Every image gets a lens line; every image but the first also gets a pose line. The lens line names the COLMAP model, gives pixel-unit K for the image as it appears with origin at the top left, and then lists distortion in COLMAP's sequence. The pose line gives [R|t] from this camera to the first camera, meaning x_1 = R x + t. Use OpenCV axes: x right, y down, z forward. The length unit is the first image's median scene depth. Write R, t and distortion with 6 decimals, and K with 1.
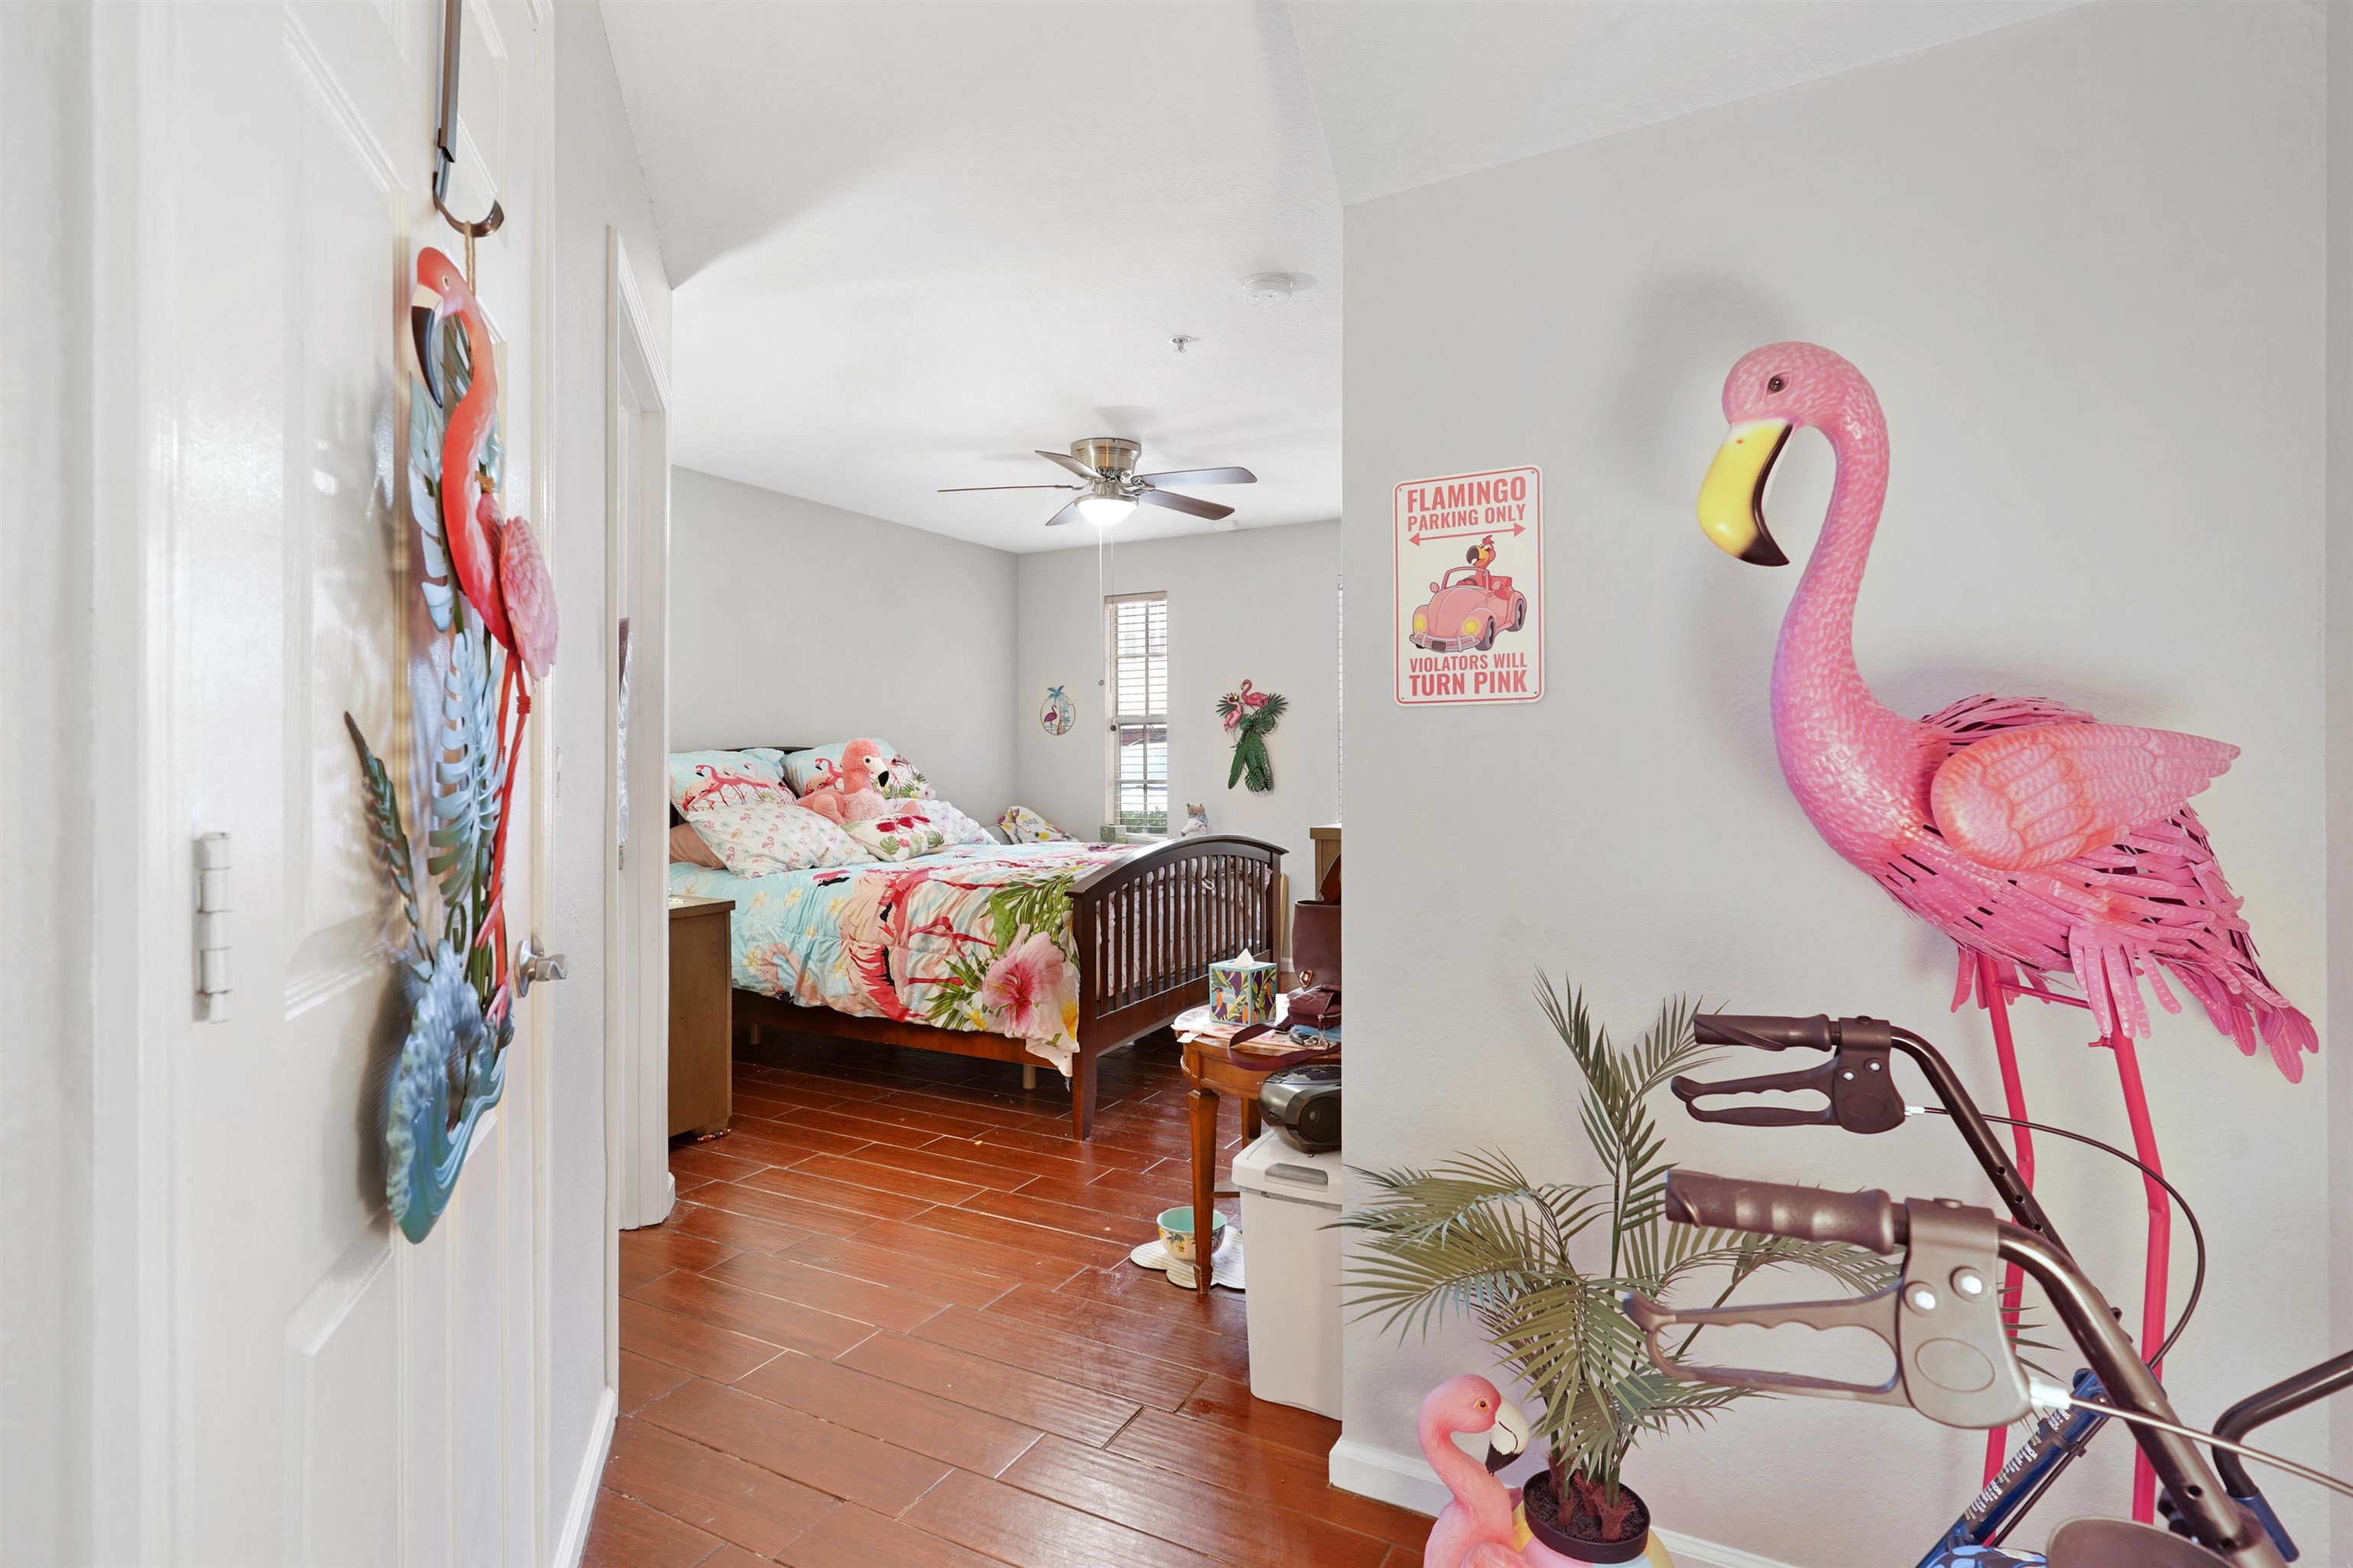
lens RADIAL K [[1136.4, 0, 1172.4], [0, 1136.4, 774.7], [0, 0, 1]] dist [-0.000080, 0.003069]
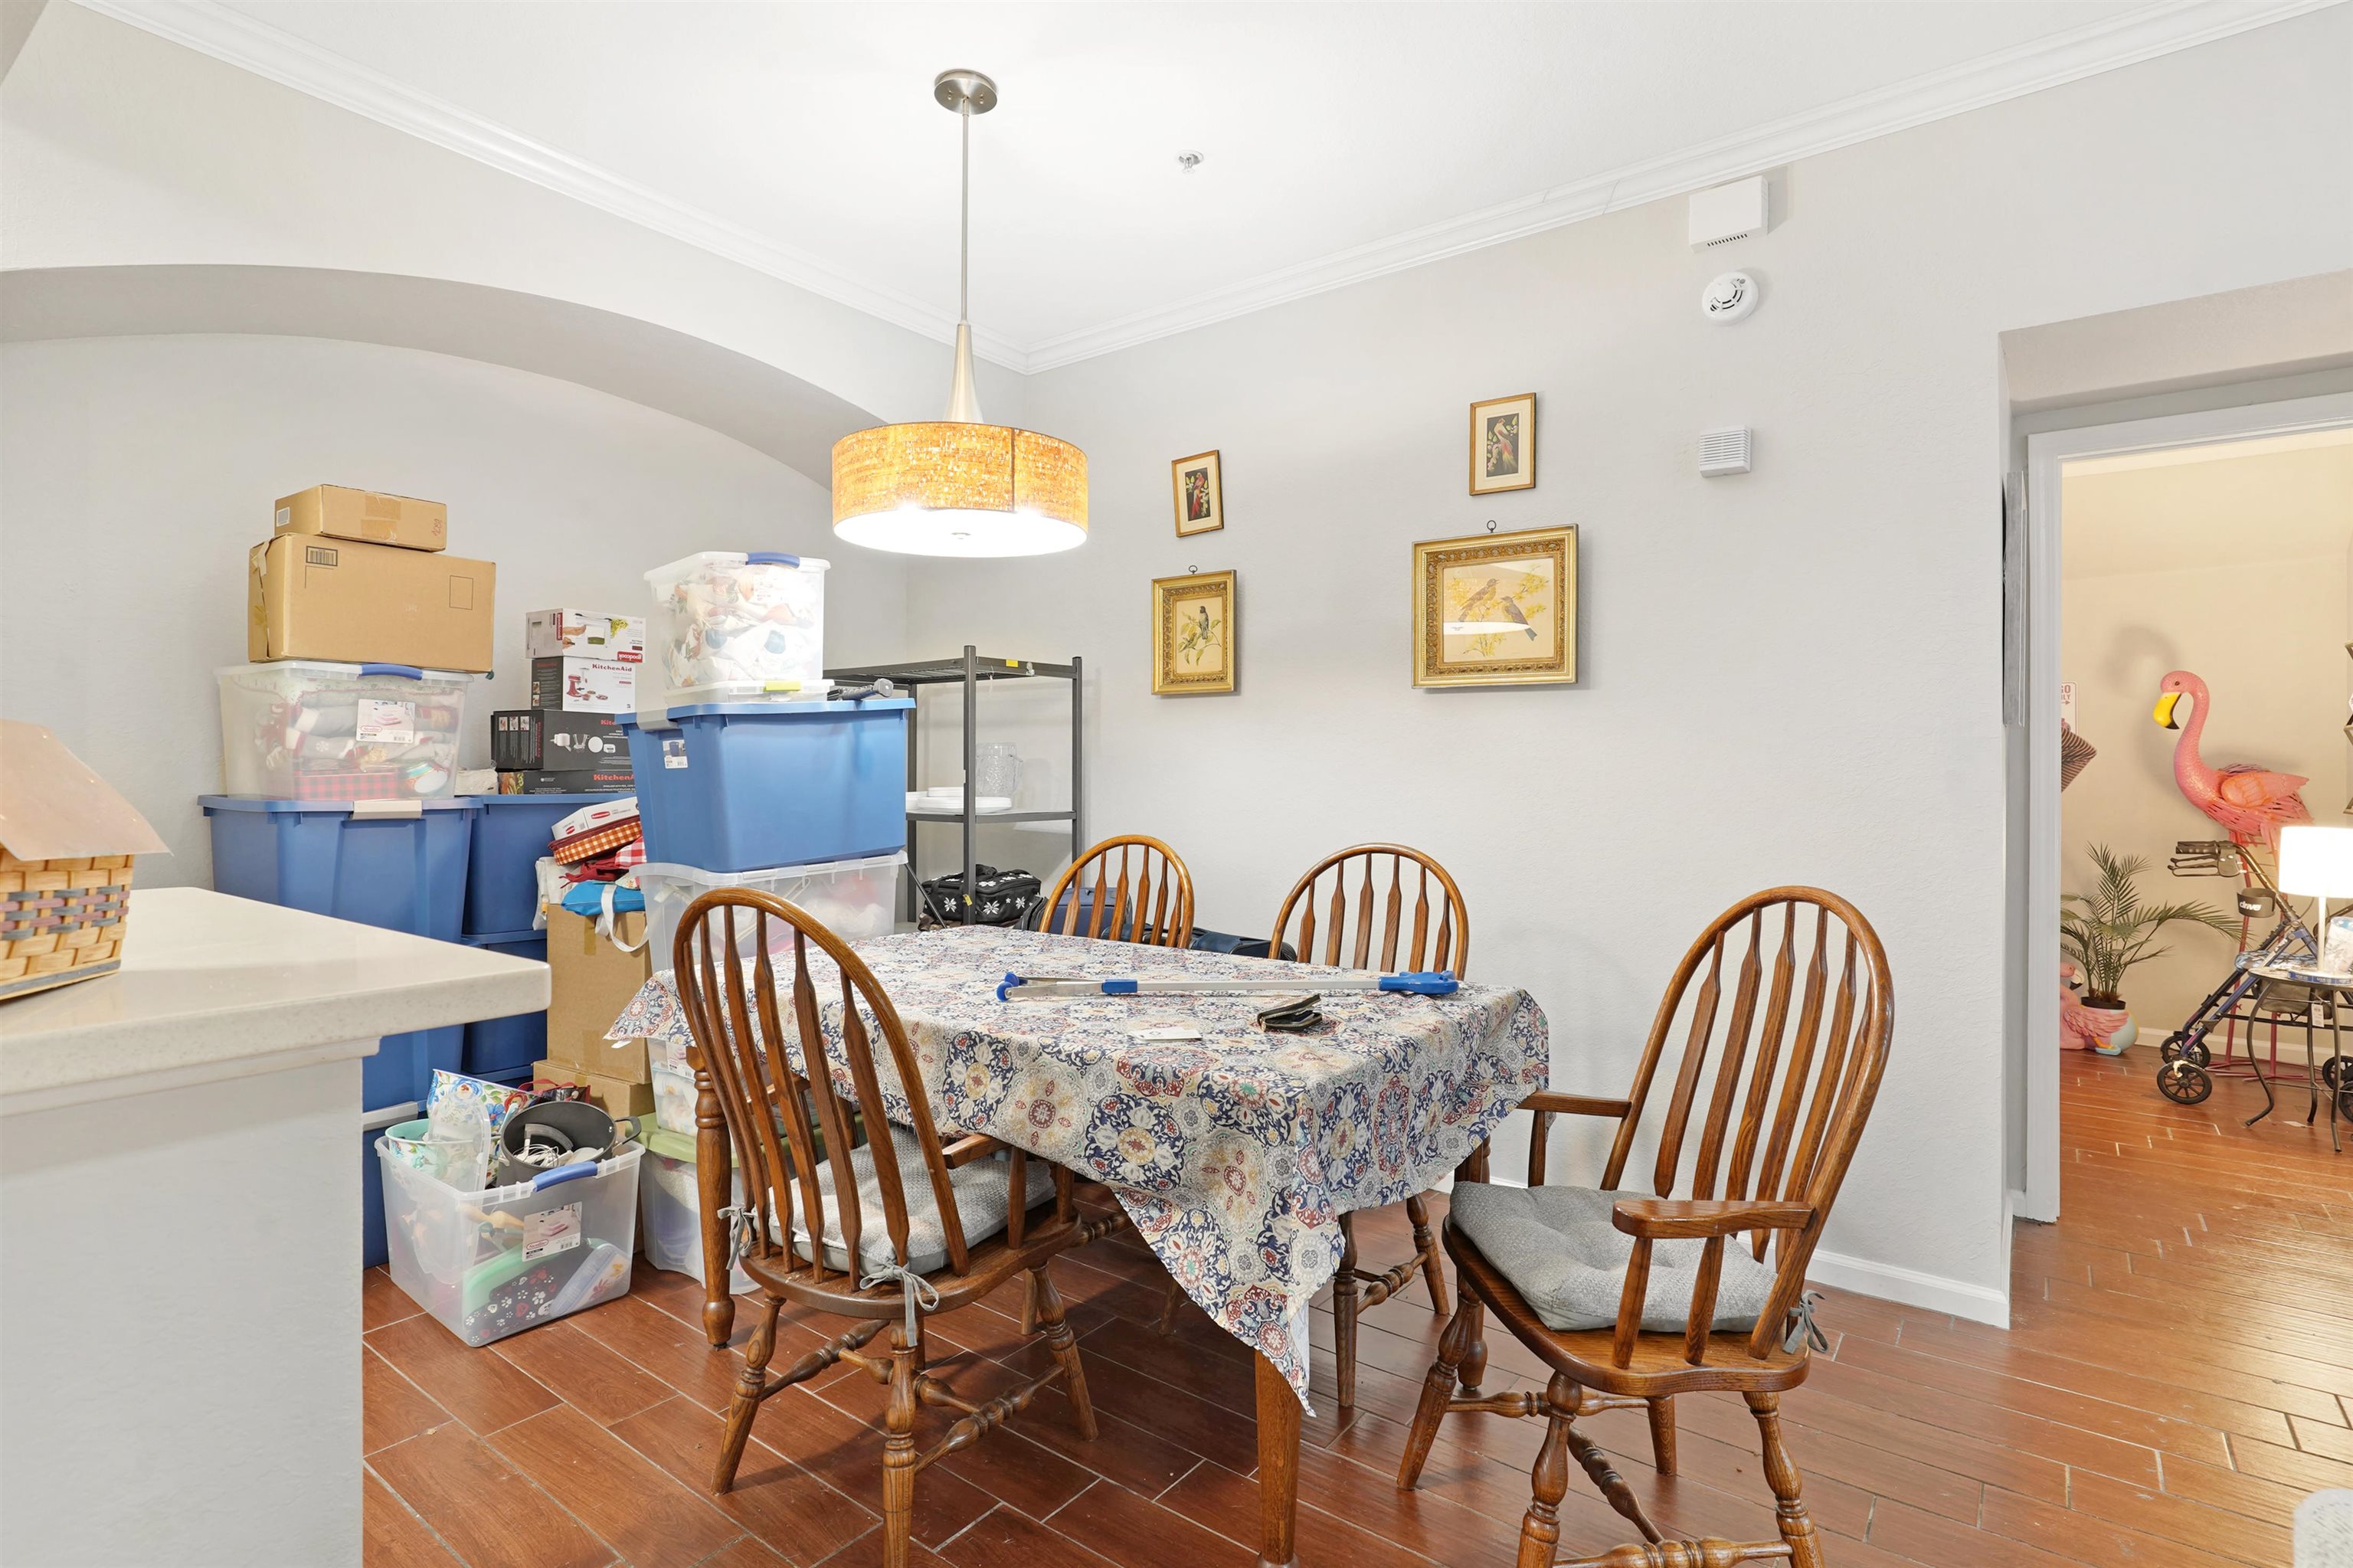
lens RADIAL K [[1136.4, 0, 1181.2], [0, 1136.4, 784.7], [0, 0, 1]] dist [-0.000080, 0.003069]
pose [[0.987746, 0.012014, -0.155610, -2.183550], [-0.012336, 0.999923, -0.001103, 0.049023], [0.155585, 0.003009, 0.987818, -3.314421]]
